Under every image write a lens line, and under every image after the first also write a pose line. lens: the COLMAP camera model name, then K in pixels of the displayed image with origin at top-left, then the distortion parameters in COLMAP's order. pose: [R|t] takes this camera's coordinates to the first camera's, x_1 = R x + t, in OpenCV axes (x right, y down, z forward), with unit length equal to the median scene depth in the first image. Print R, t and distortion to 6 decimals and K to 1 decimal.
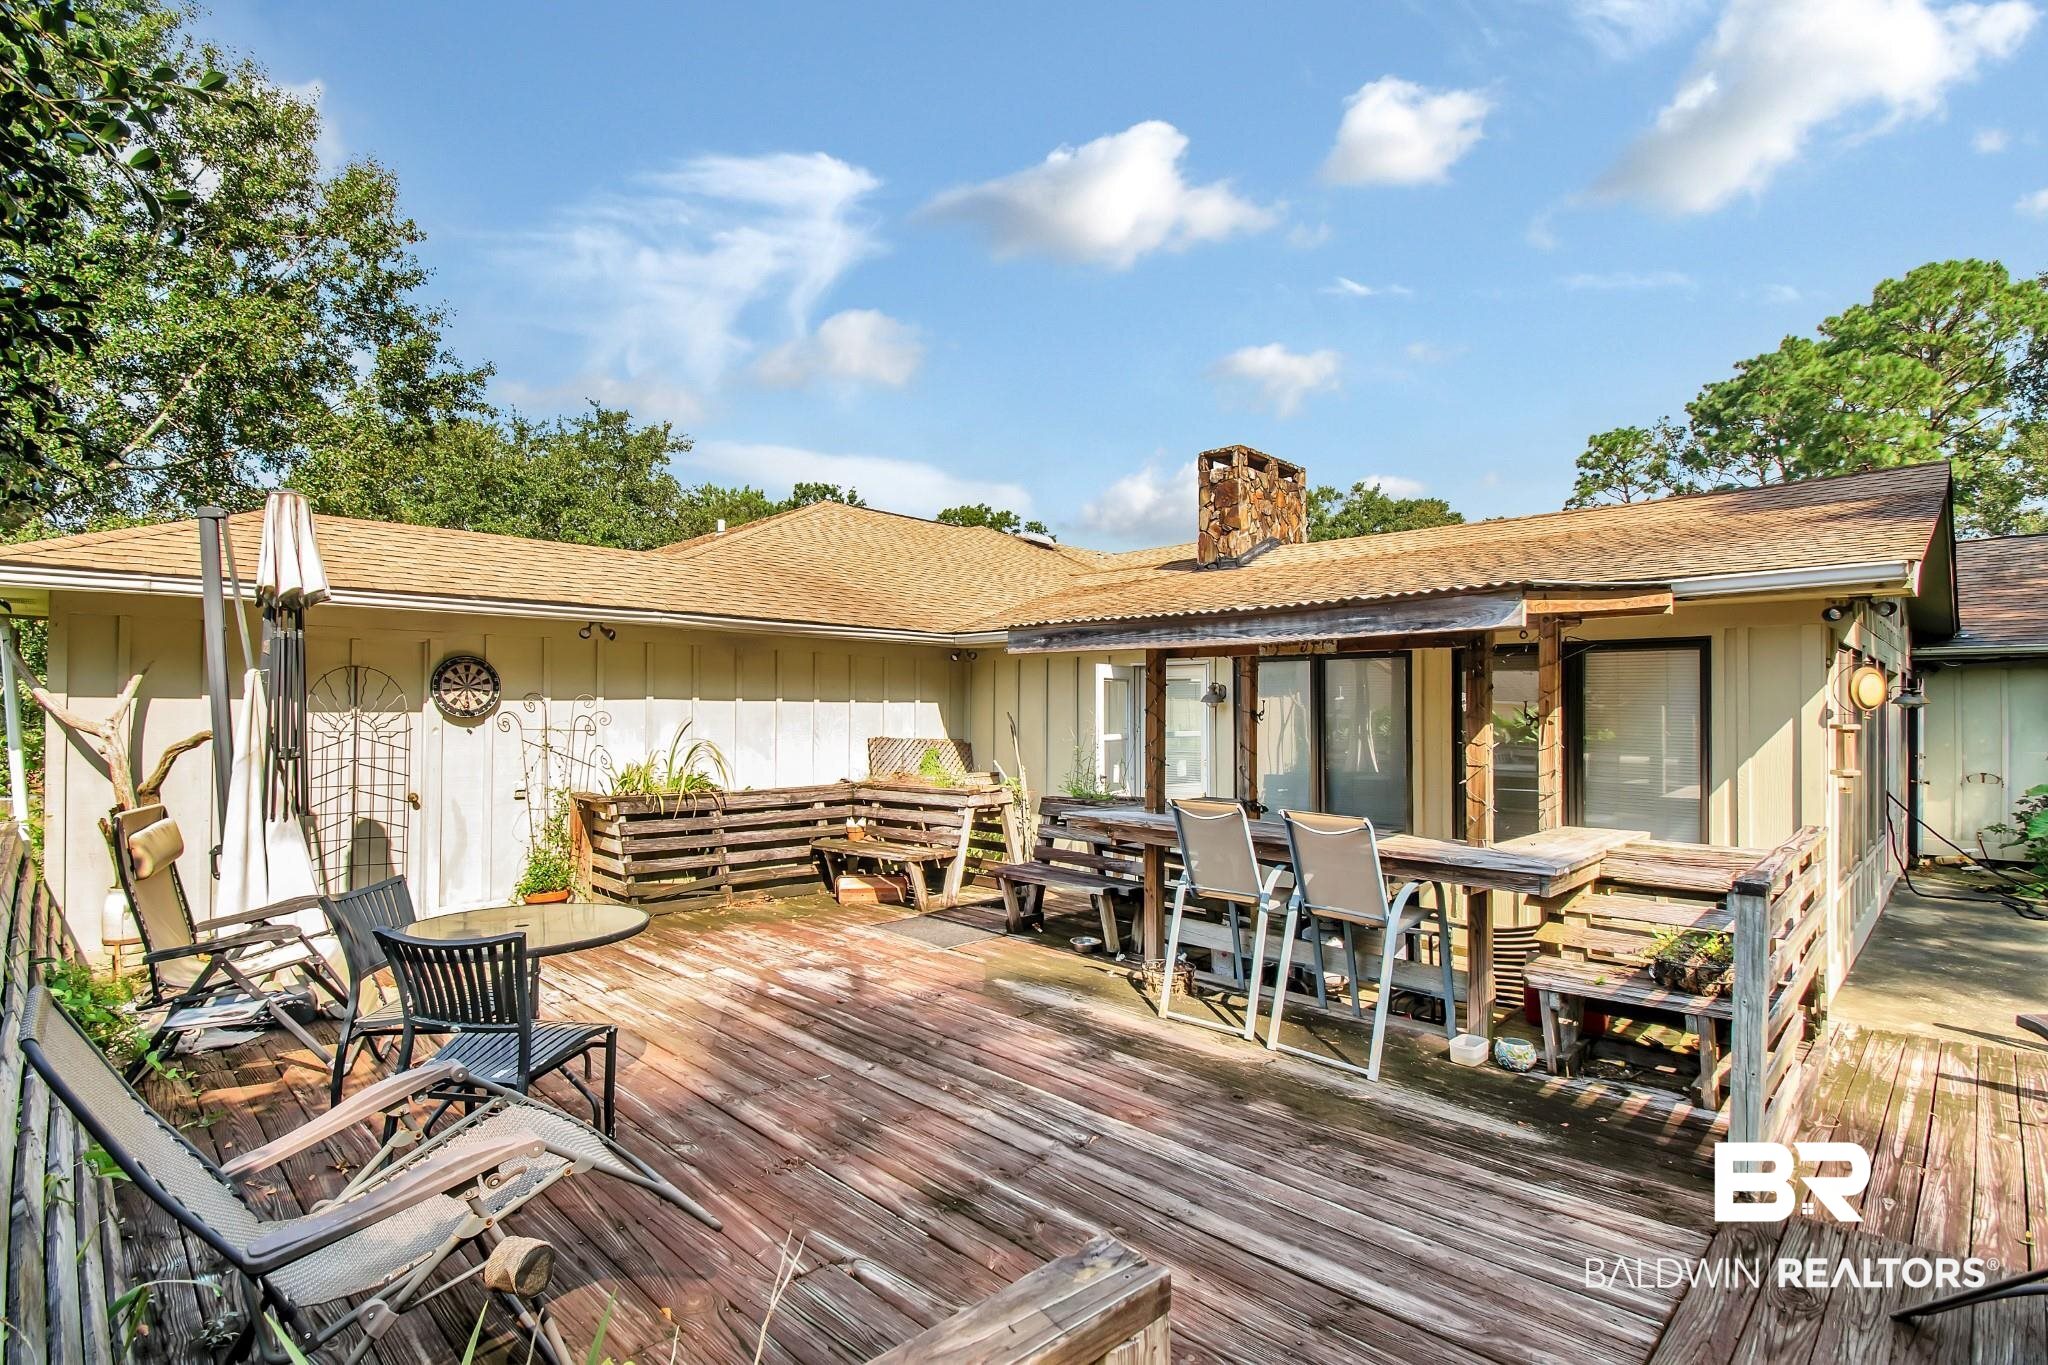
lens RADIAL K [[953.9, 0, 1036.3], [0, 953.9, 693.2], [0, 0, 1]] dist [-0.006558, -0.006977]
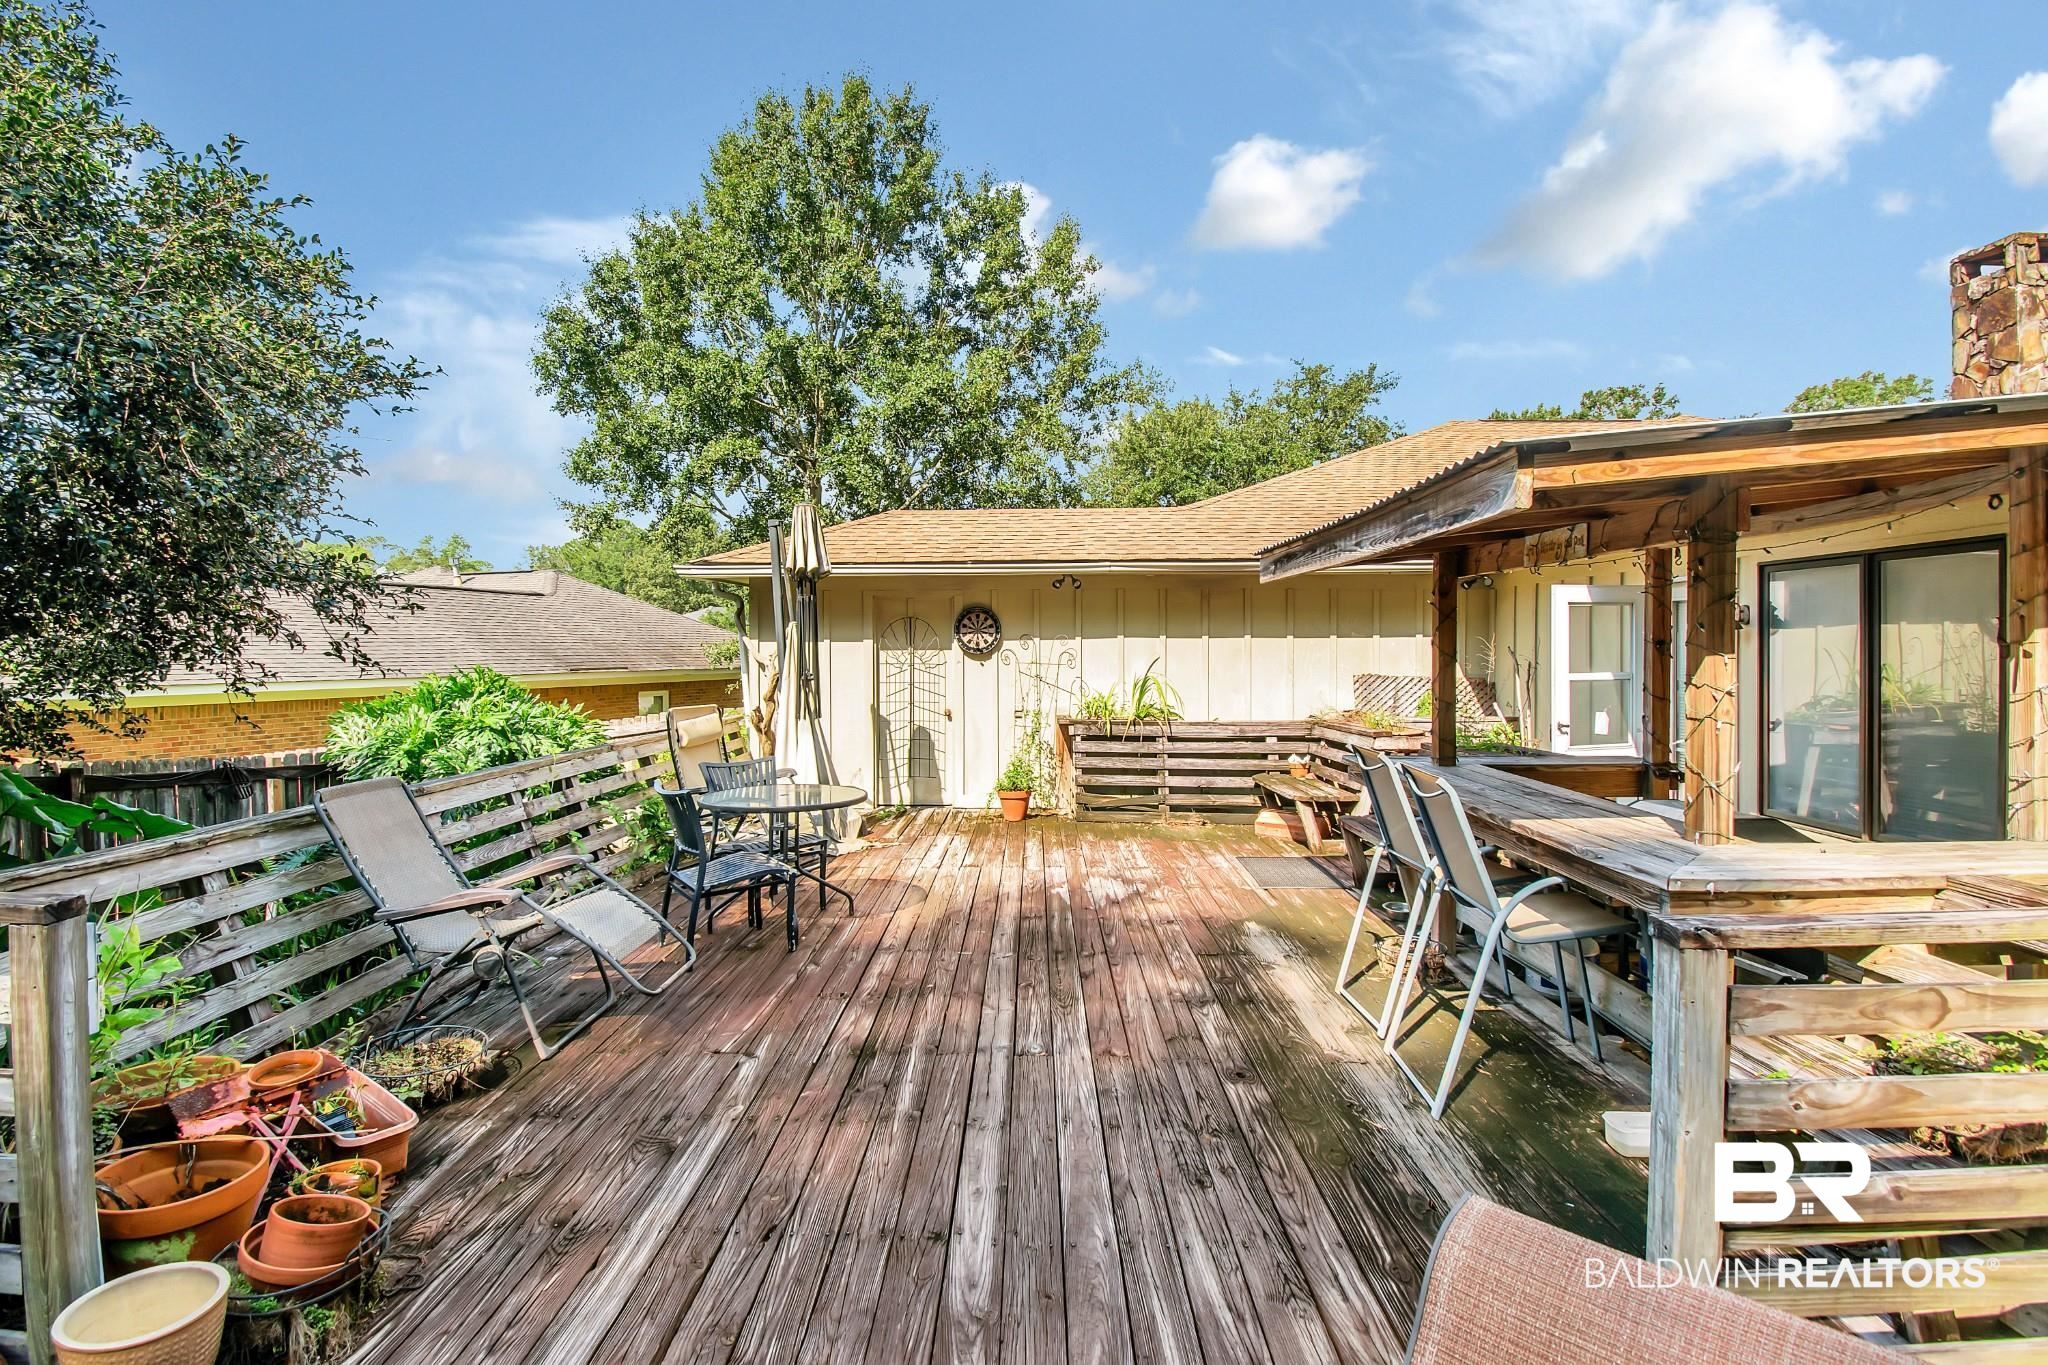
lens RADIAL K [[953.9, 0, 1037.9], [0, 953.9, 656.8], [0, 0, 1]] dist [-0.006558, -0.006977]
pose [[0.695268, -0.000792, -0.718751, 0.382860], [0.018902, 0.999674, 0.017183, 0.008383], [0.718502, -0.025533, 0.695056, 0.137853]]
